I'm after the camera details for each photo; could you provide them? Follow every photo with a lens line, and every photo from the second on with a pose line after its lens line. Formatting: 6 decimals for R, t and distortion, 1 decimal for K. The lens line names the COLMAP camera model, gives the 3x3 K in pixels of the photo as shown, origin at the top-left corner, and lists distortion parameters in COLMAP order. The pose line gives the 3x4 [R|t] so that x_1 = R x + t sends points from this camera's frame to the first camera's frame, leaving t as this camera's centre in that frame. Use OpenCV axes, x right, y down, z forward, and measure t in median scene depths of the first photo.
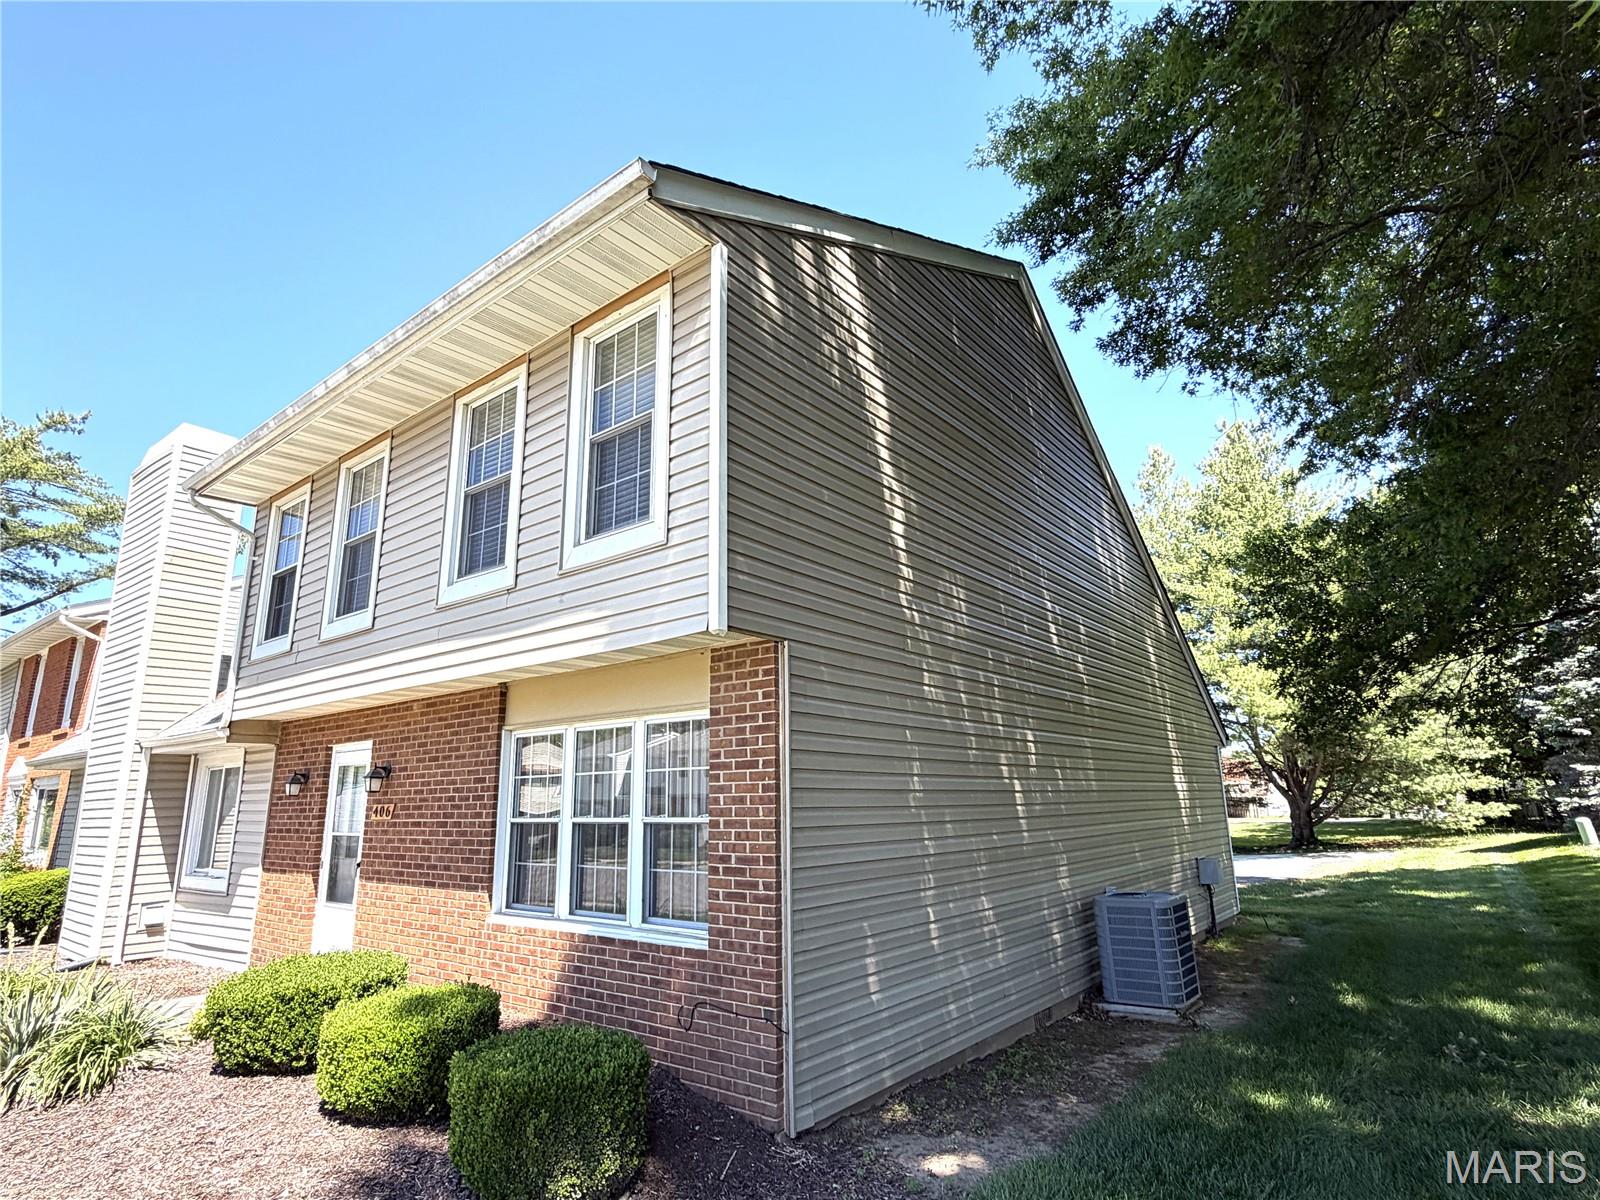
lens RADIAL K [[839.9, 0, 801.2], [0, 839.9, 598.0], [0, 0, 1]] dist [0.004733, 0.000396]
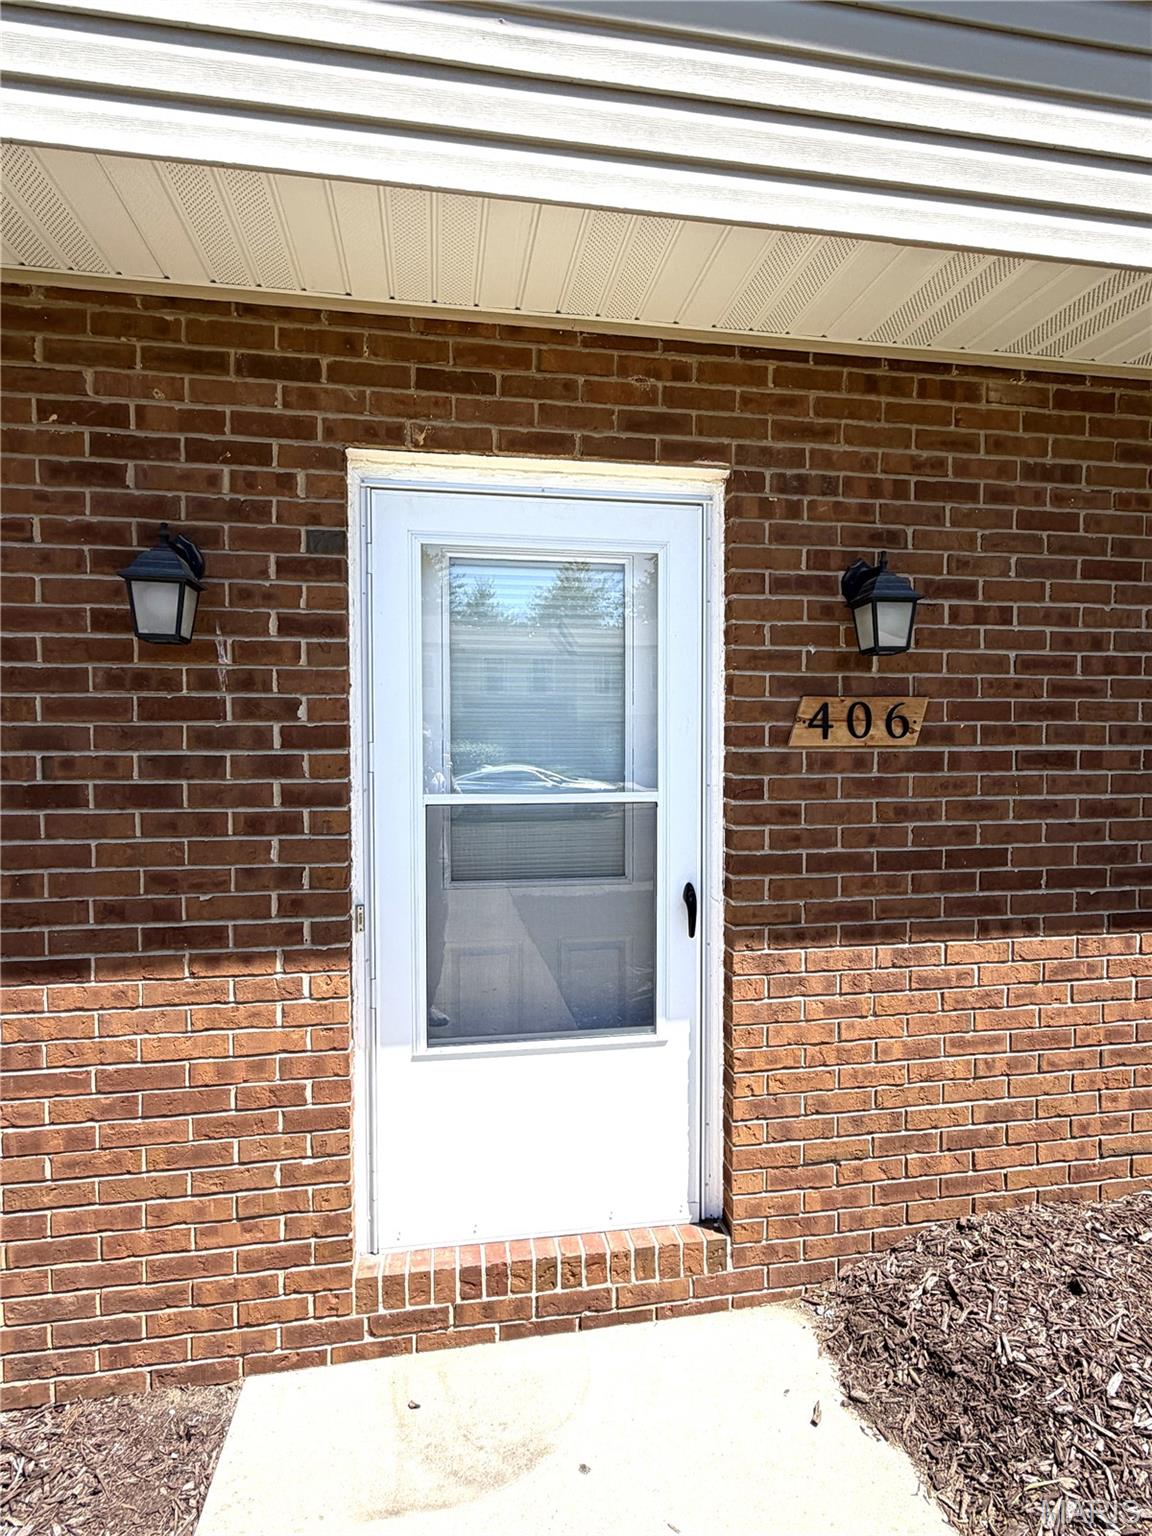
lens RADIAL K [[806.3, 0, 576.4], [0, 806.3, 770.1], [0, 0, 1]] dist [0.004733, 0.000396]
pose [[0.665135, 0.001241, 0.746722, -0.812583], [-0.182496, 0.969944, 0.160944, 0.253537], [-0.724079, -0.243323, 0.645371, 0.920117]]
